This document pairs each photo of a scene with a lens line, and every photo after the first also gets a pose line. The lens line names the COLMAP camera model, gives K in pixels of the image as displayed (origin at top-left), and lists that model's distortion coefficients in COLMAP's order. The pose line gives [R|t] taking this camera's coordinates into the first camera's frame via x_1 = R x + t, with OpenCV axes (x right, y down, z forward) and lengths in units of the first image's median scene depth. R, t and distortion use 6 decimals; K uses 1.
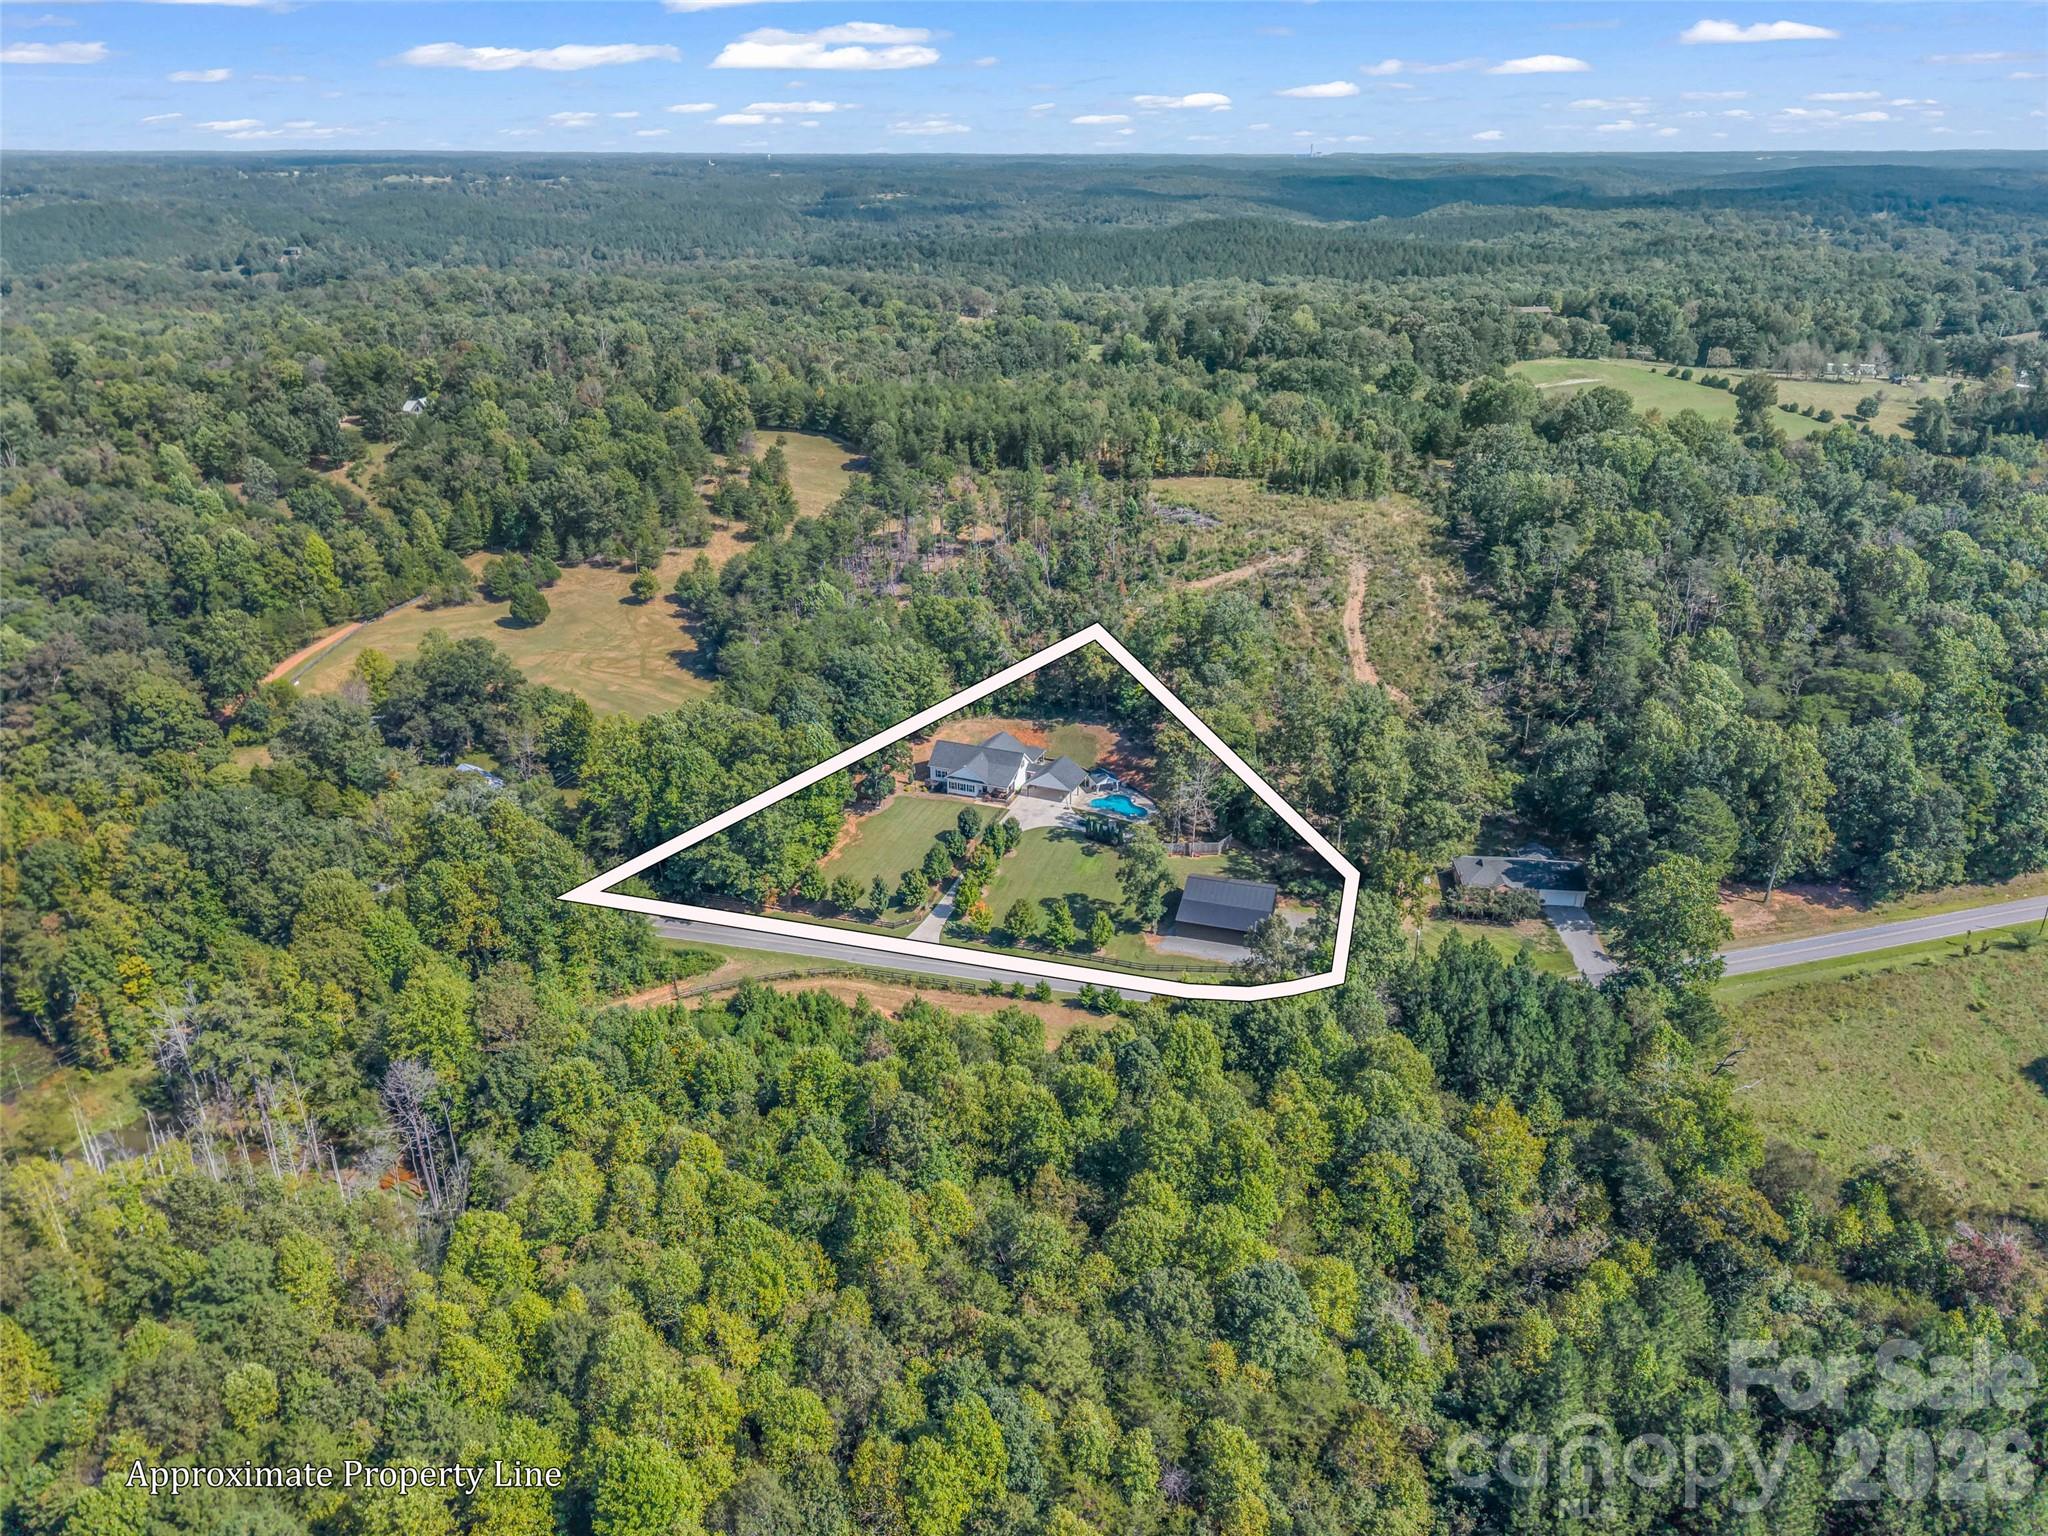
lens RADIAL K [[1410.8, 0, 1024.0], [0, 1410.8, 768.0], [0, 0, 1]] dist [0.000106, 0.000826]
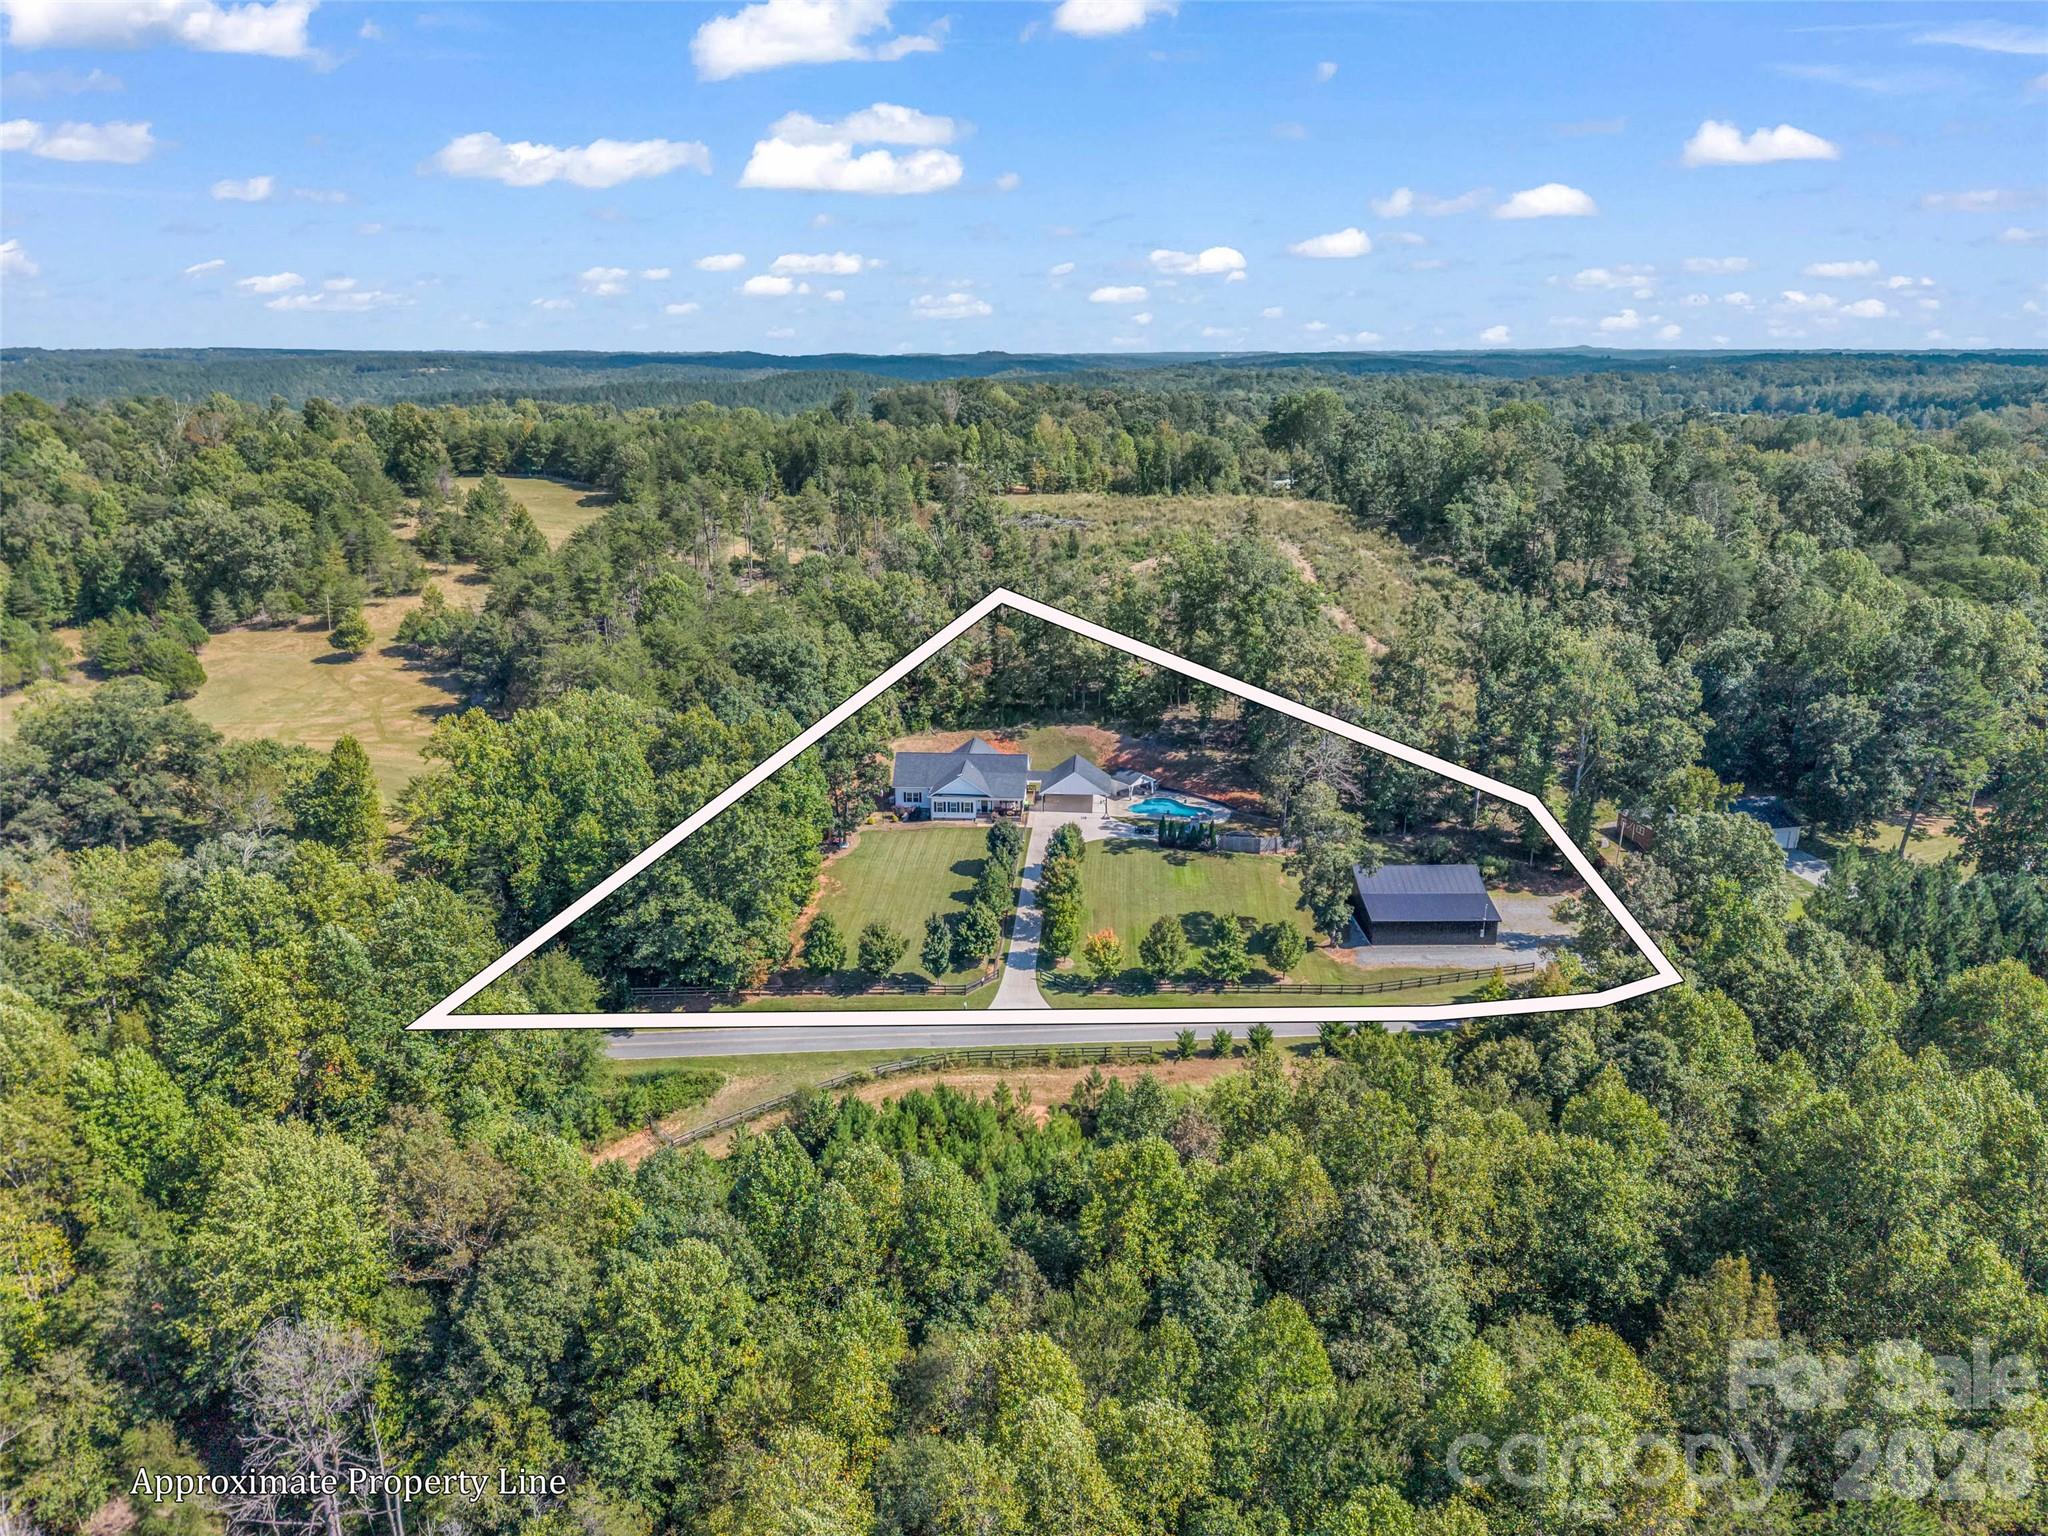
lens RADIAL K [[1410.8, 0, 1024.0], [0, 1410.8, 768.0], [0, 0, 1]] dist [0.000106, 0.000826]
pose [[0.951889, -0.090880, 0.292657, -0.213208], [0.126400, 0.986427, -0.104806, 0.071675], [-0.279160, 0.136756, 0.950456, 0.315590]]
